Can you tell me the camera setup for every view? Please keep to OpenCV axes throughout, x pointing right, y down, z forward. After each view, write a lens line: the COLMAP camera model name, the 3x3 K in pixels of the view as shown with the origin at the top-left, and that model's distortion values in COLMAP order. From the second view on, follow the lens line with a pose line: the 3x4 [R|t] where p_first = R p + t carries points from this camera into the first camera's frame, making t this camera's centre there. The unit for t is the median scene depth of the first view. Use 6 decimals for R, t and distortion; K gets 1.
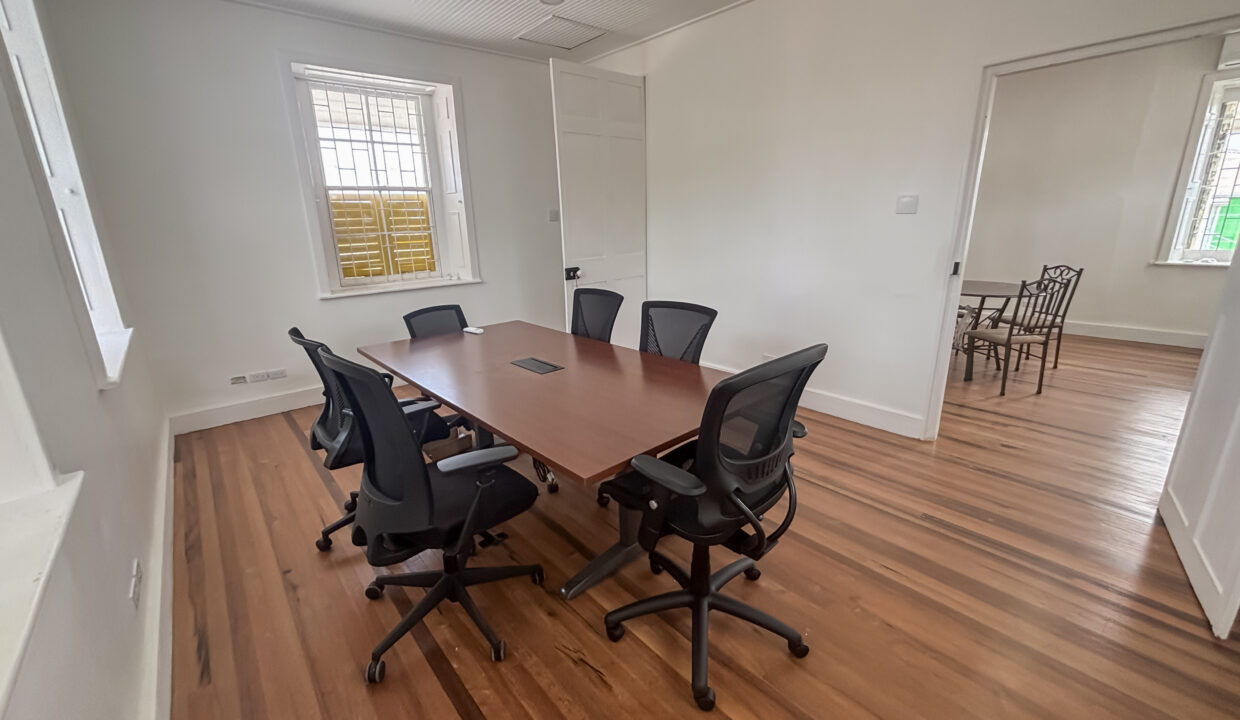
lens RADIAL K [[514.3, 0, 627.4], [0, 514.3, 347.4], [0, 0, 1]] dist [0.018544, -0.002798]
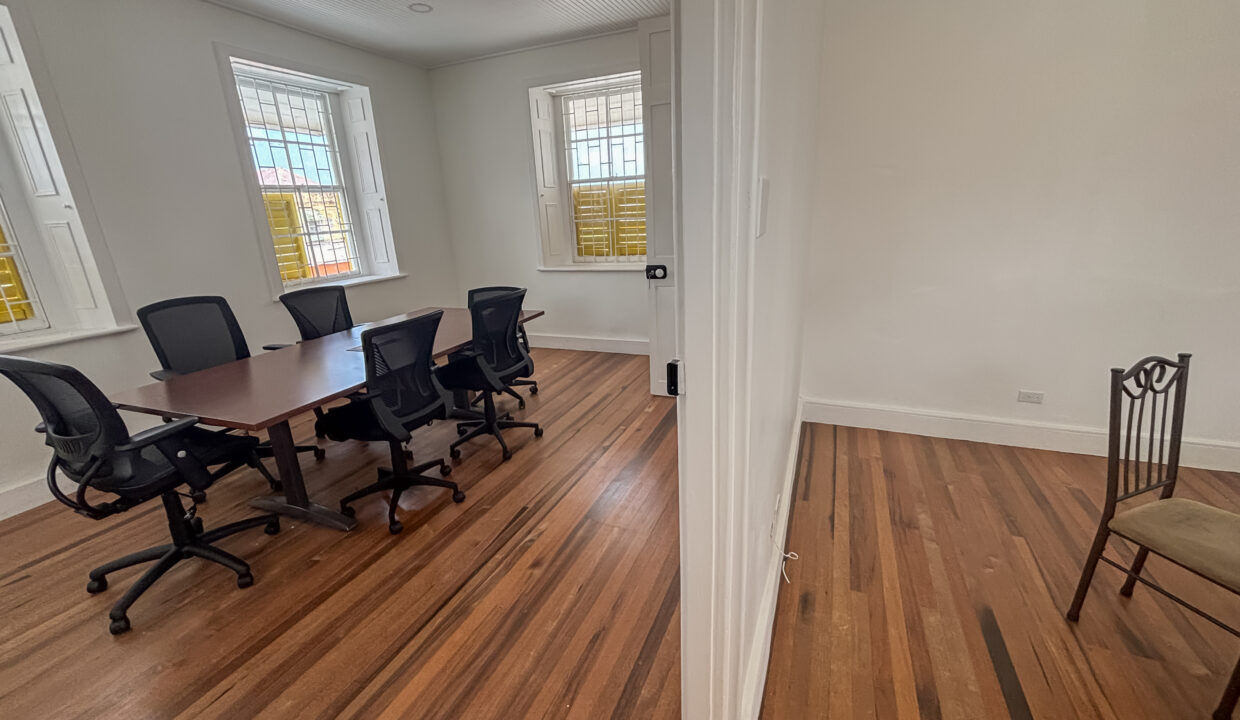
lens RADIAL K [[514.3, 0, 612.6], [0, 514.3, 354.3], [0, 0, 1]] dist [0.018544, -0.002798]
pose [[0.453088, 0.245281, -0.857058, 0.587491], [-0.195708, 0.965318, 0.172802, -0.131896], [0.869718, 0.089439, 0.485377, 0.488785]]
